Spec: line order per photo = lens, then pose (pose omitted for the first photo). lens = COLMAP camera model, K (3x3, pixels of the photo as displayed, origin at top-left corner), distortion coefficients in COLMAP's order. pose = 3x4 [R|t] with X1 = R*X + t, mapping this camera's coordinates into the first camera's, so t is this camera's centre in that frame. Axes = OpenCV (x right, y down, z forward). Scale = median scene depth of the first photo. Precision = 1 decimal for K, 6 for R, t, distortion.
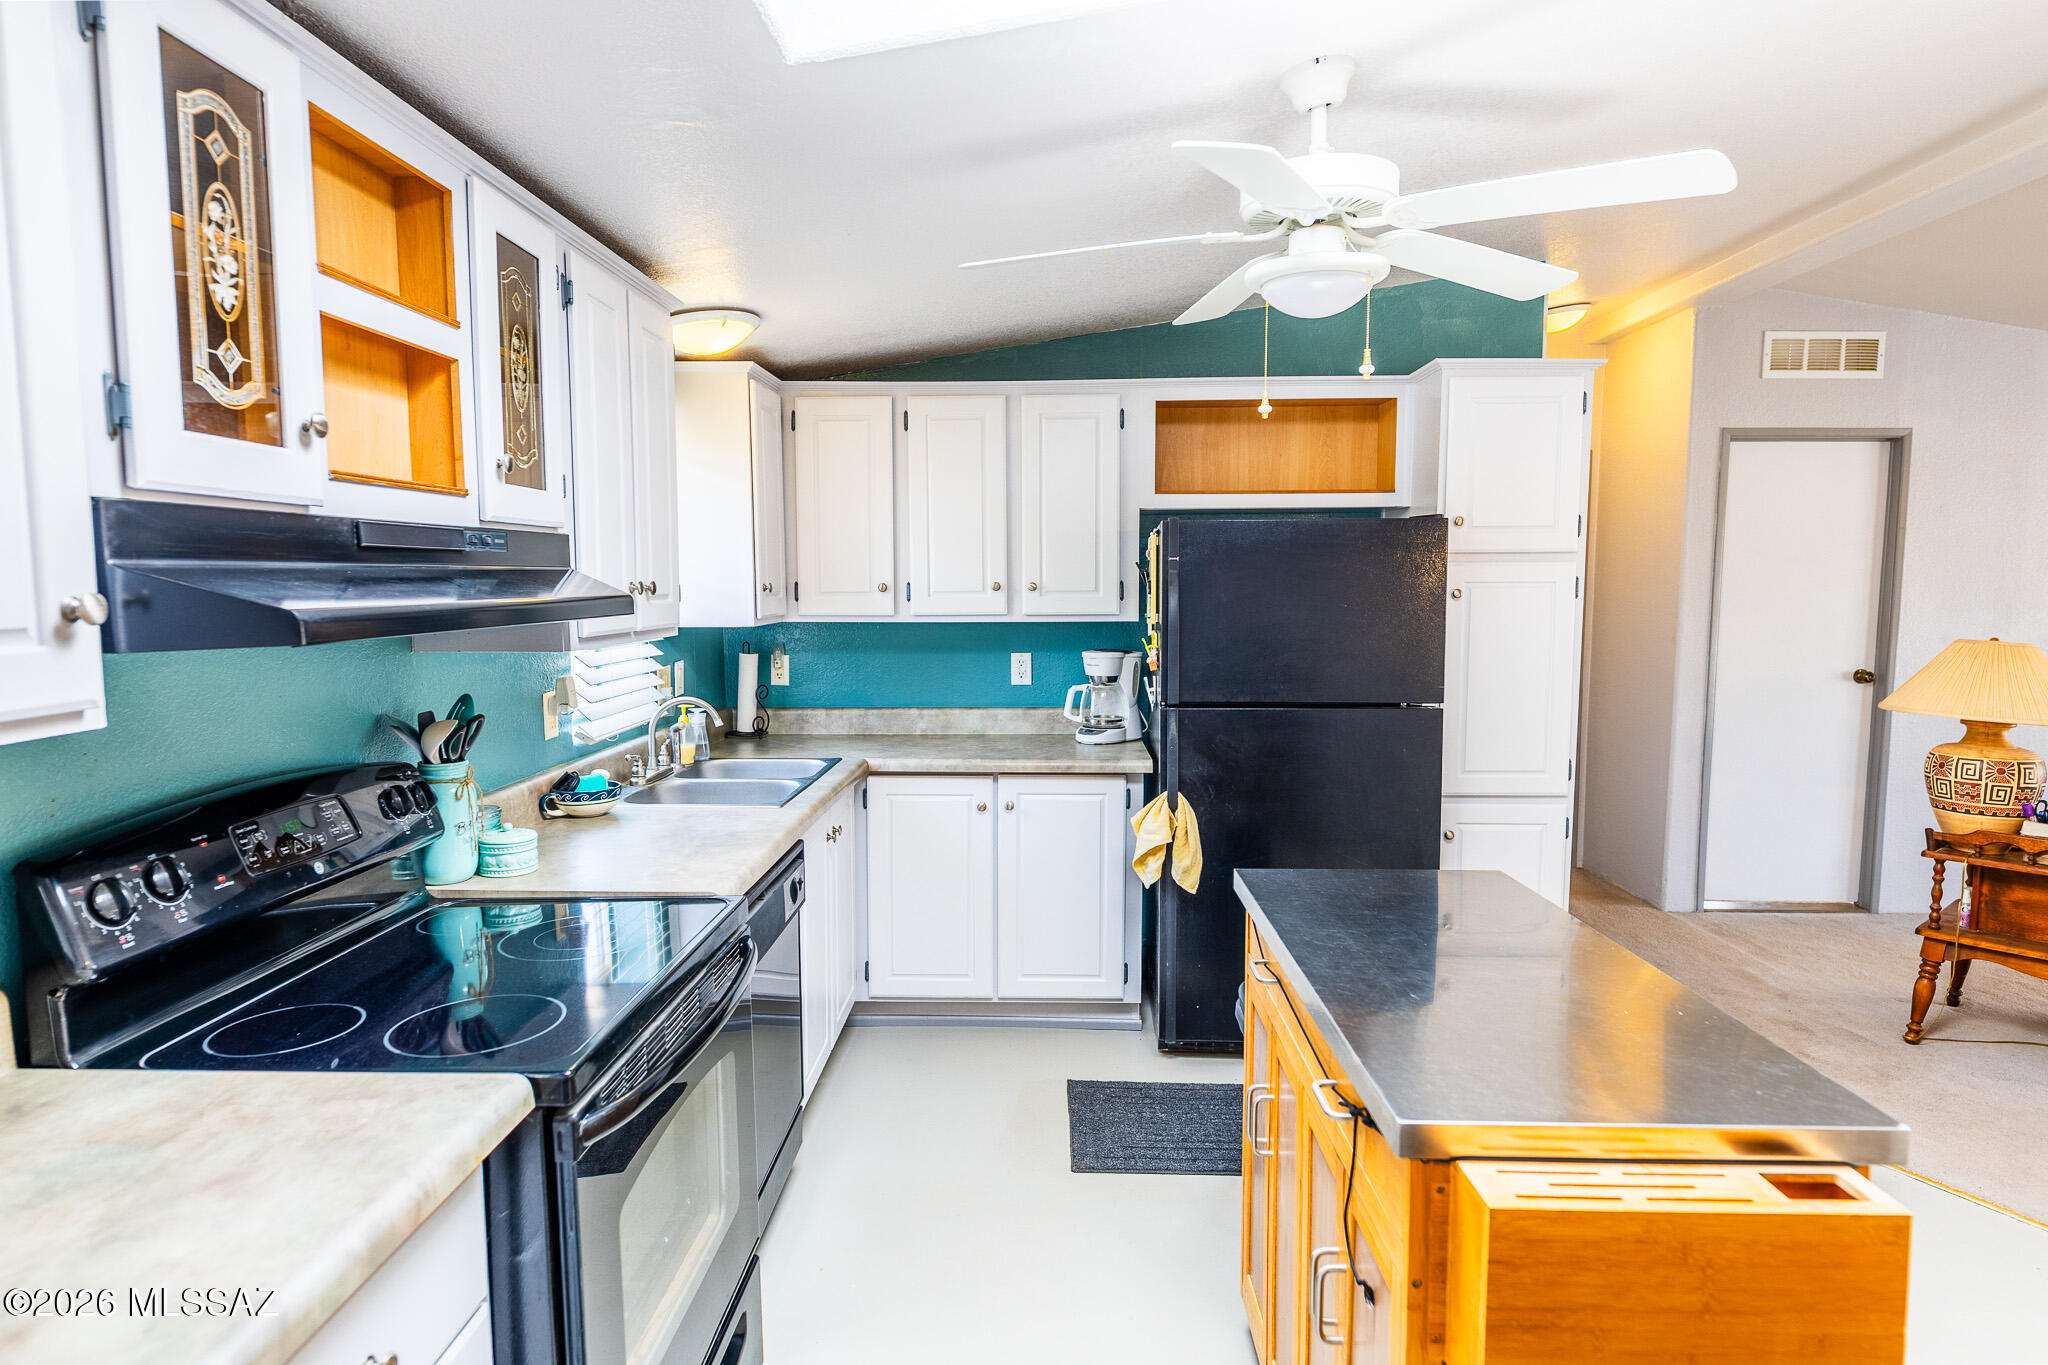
lens RADIAL K [[1126.7, 0, 1024.9], [0, 1126.7, 685.1], [0, 0, 1]] dist [0.006470, -0.000636]
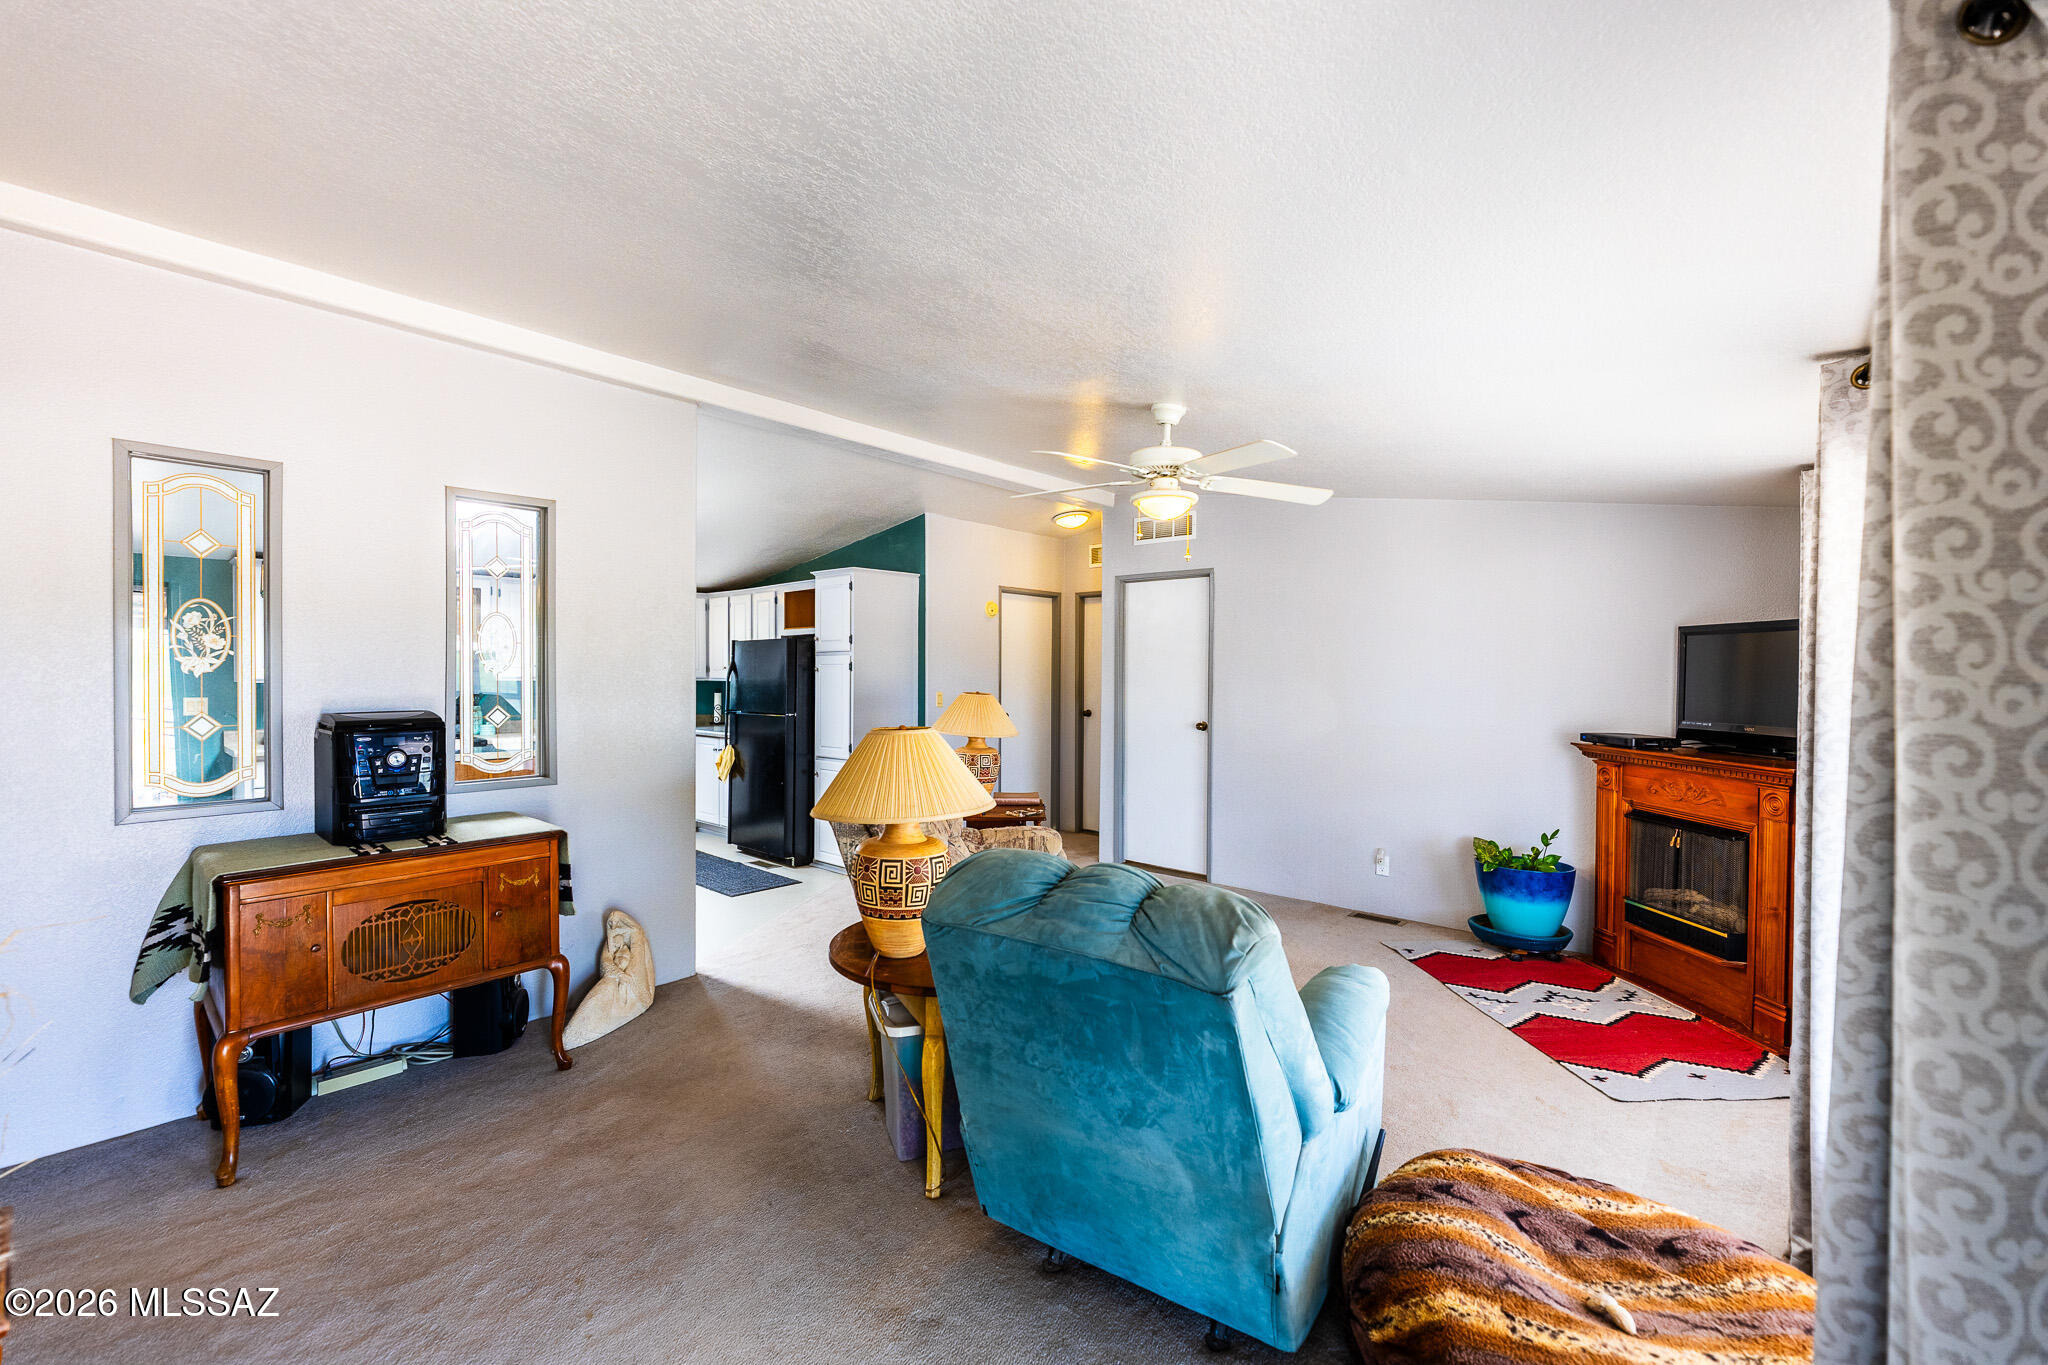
lens RADIAL K [[845.8, 0, 1040.0], [0, 845.8, 684.9], [0, 0, 1]] dist [0.003222, -0.000131]
pose [[0.773666, 0.010513, -0.633507, 1.765273], [-0.061780, 0.996349, -0.058914, 0.025610], [0.630575, 0.084718, 0.771491, -0.061765]]
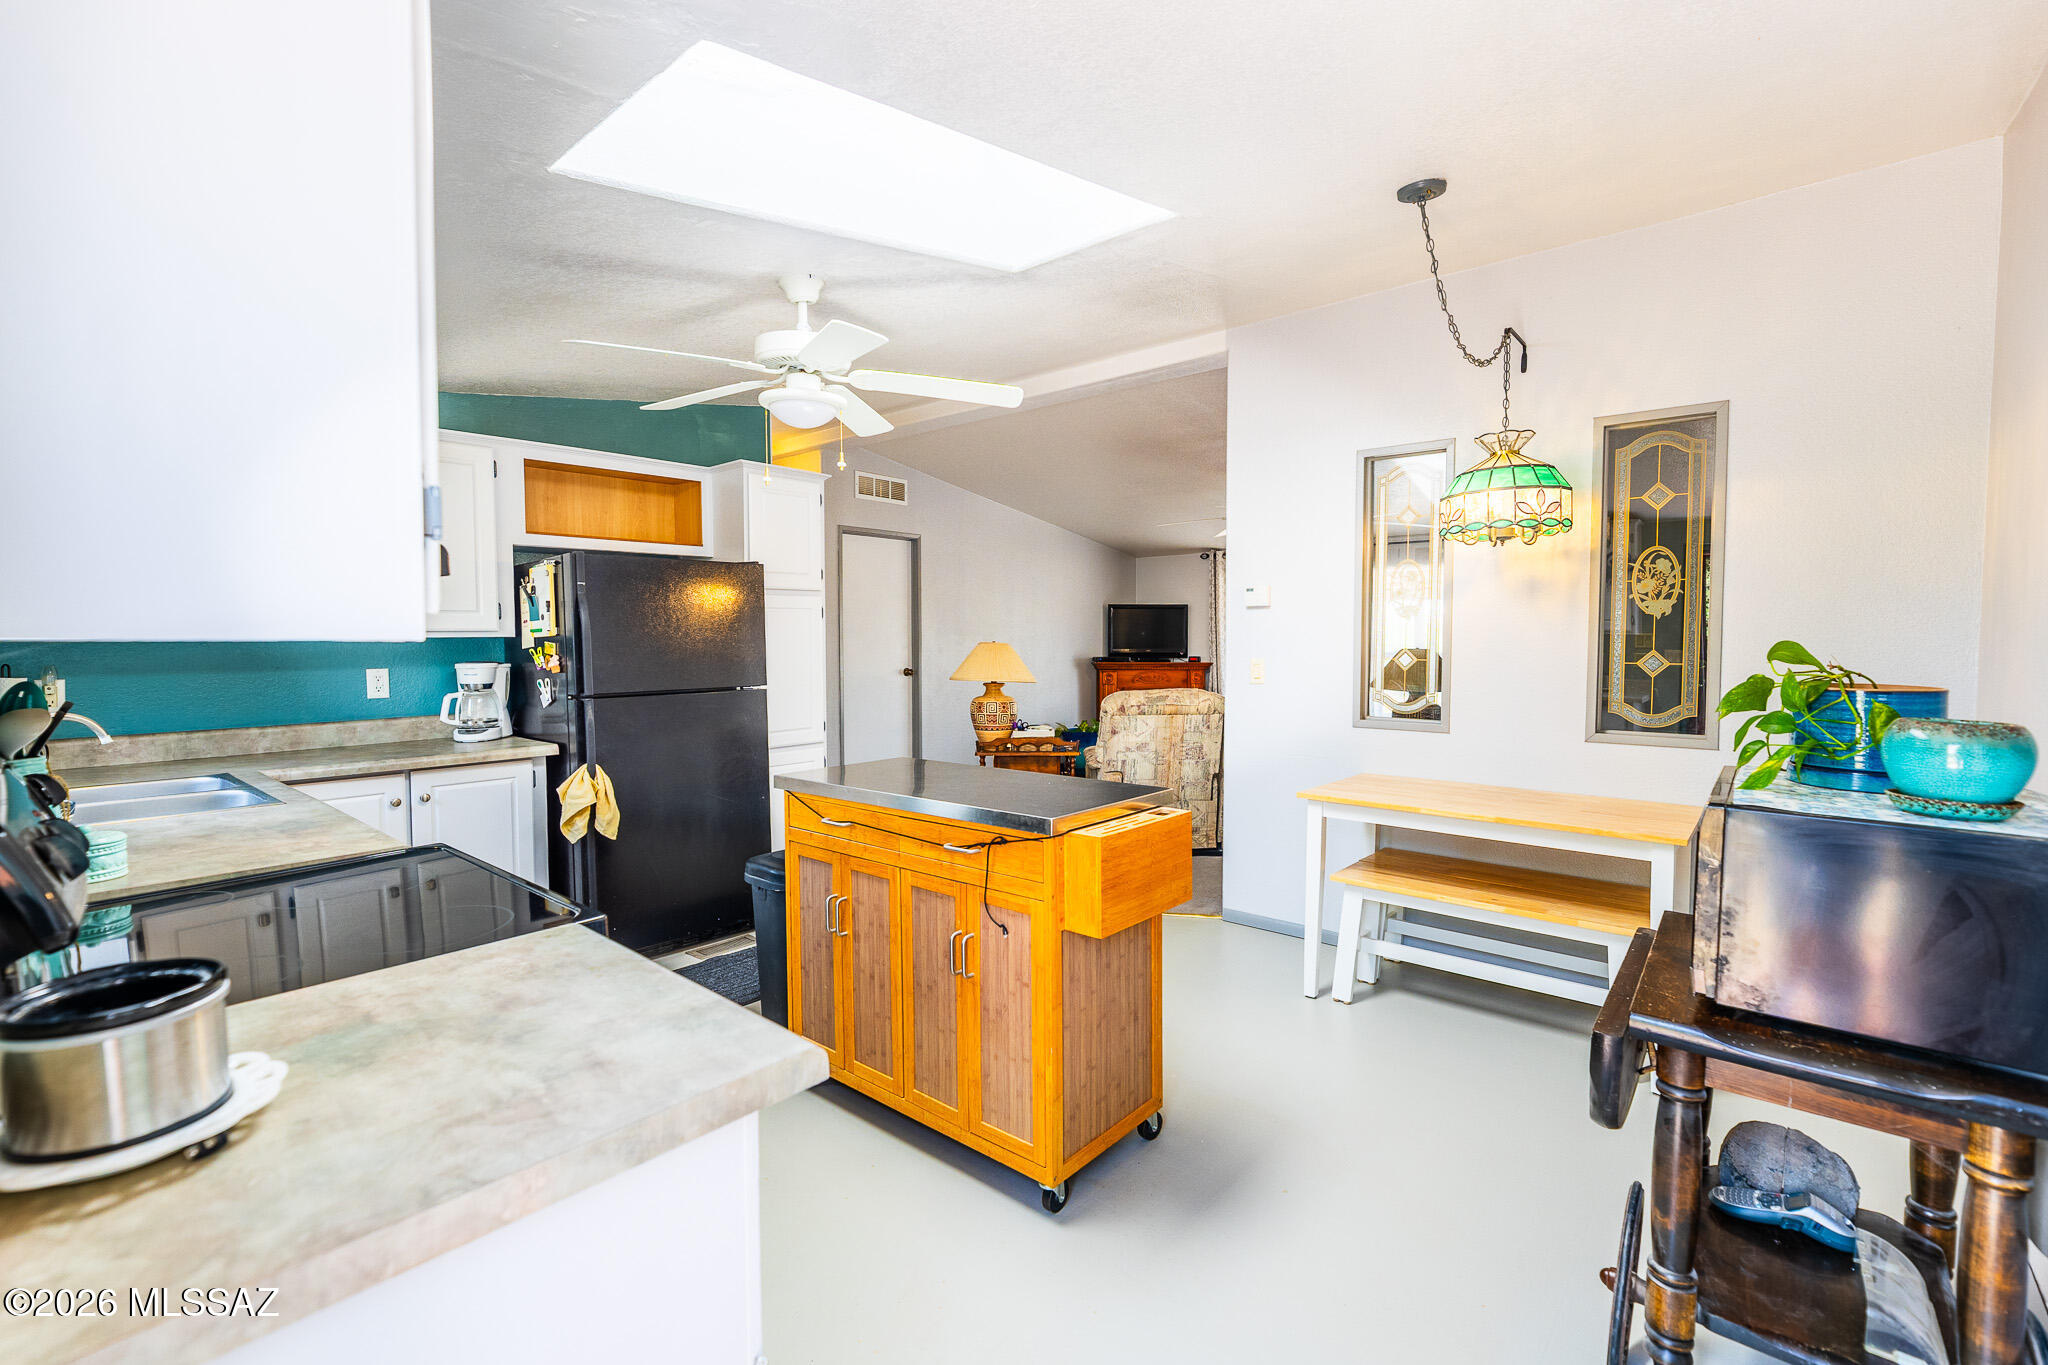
lens RADIAL K [[884.7, 0, 998.6], [0, 884.7, 681.0], [0, 0, 1]] dist [-0.001677, -0.000082]
pose [[0.648238, -0.041071, 0.760329, -0.301346], [0.072412, 0.997344, -0.007862, 0.038118], [-0.757987, 0.060154, 0.649491, -0.011945]]
